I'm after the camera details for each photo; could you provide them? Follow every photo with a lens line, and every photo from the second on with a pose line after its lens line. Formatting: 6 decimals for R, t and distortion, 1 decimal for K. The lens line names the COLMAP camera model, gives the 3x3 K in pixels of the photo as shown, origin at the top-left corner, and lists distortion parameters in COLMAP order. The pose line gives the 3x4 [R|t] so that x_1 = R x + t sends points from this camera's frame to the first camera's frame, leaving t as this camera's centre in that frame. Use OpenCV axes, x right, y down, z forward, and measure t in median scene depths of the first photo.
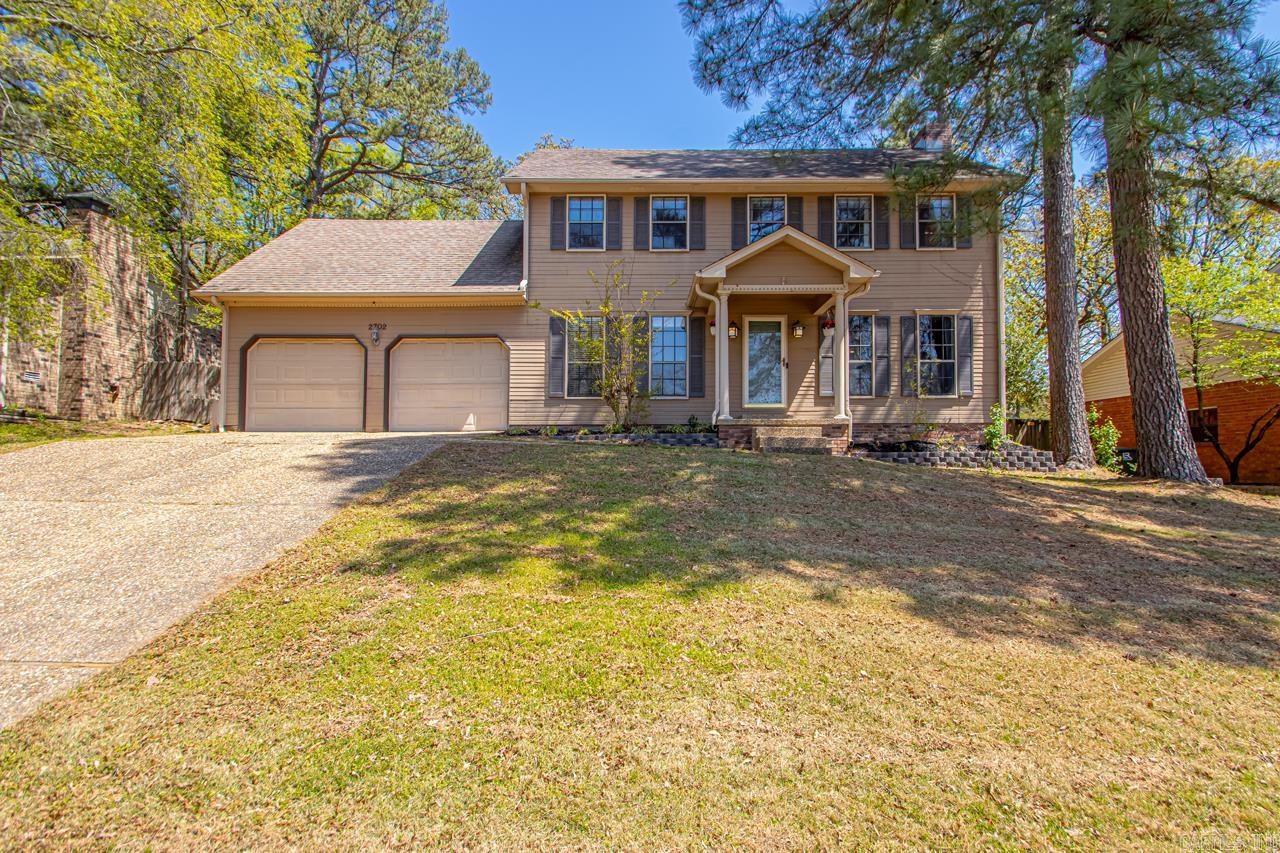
lens RADIAL K [[595.0, 0, 663.9], [0, 595.0, 431.7], [0, 0, 1]] dist [0.001960, -0.000367]
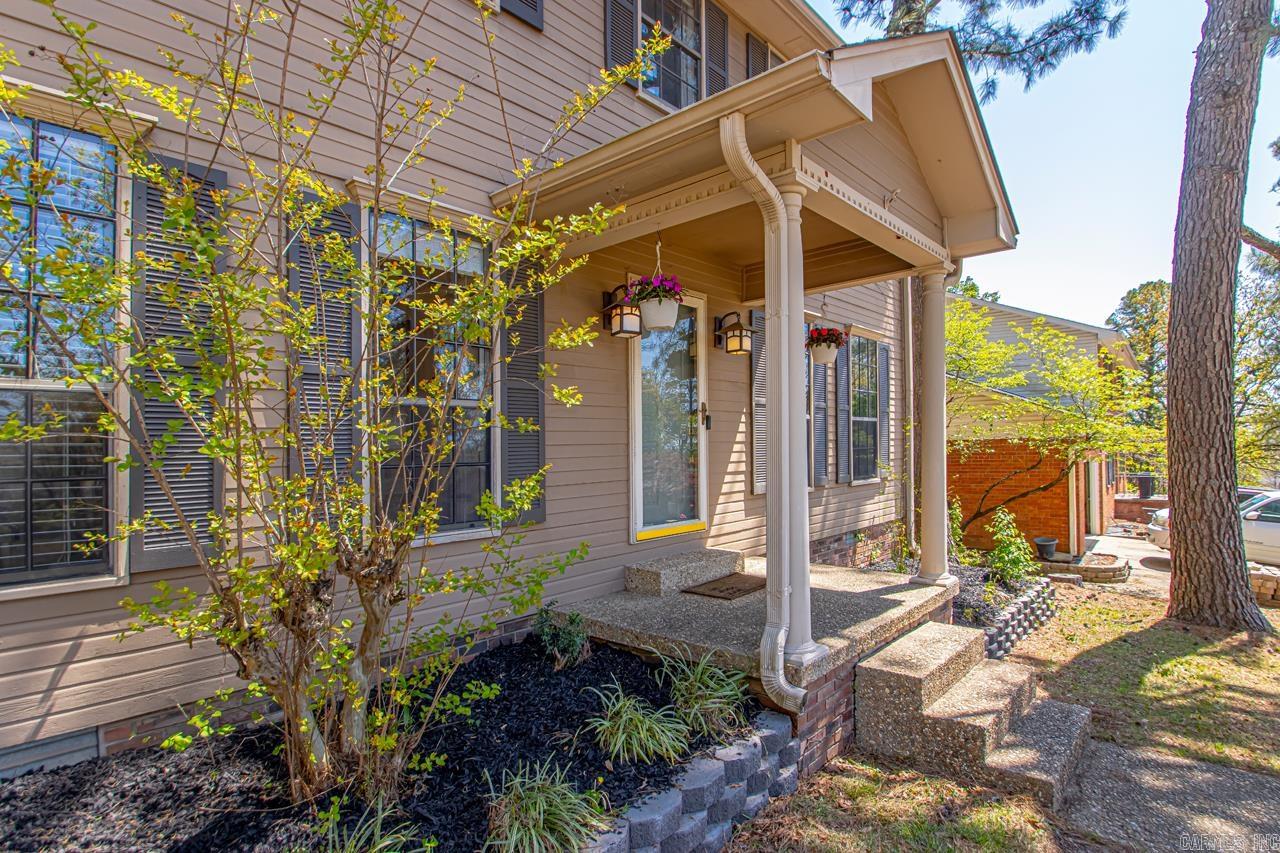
lens RADIAL K [[625.0, 0, 640.0], [0, 625.0, 426.5], [0, 0, 1]] dist [-0.000045, -0.000012]
pose [[0.664688, 0.015626, 0.746958, -0.135766], [-0.014745, 0.999861, -0.007795, -0.103766], [-0.746975, -0.005833, 0.664826, 0.756624]]
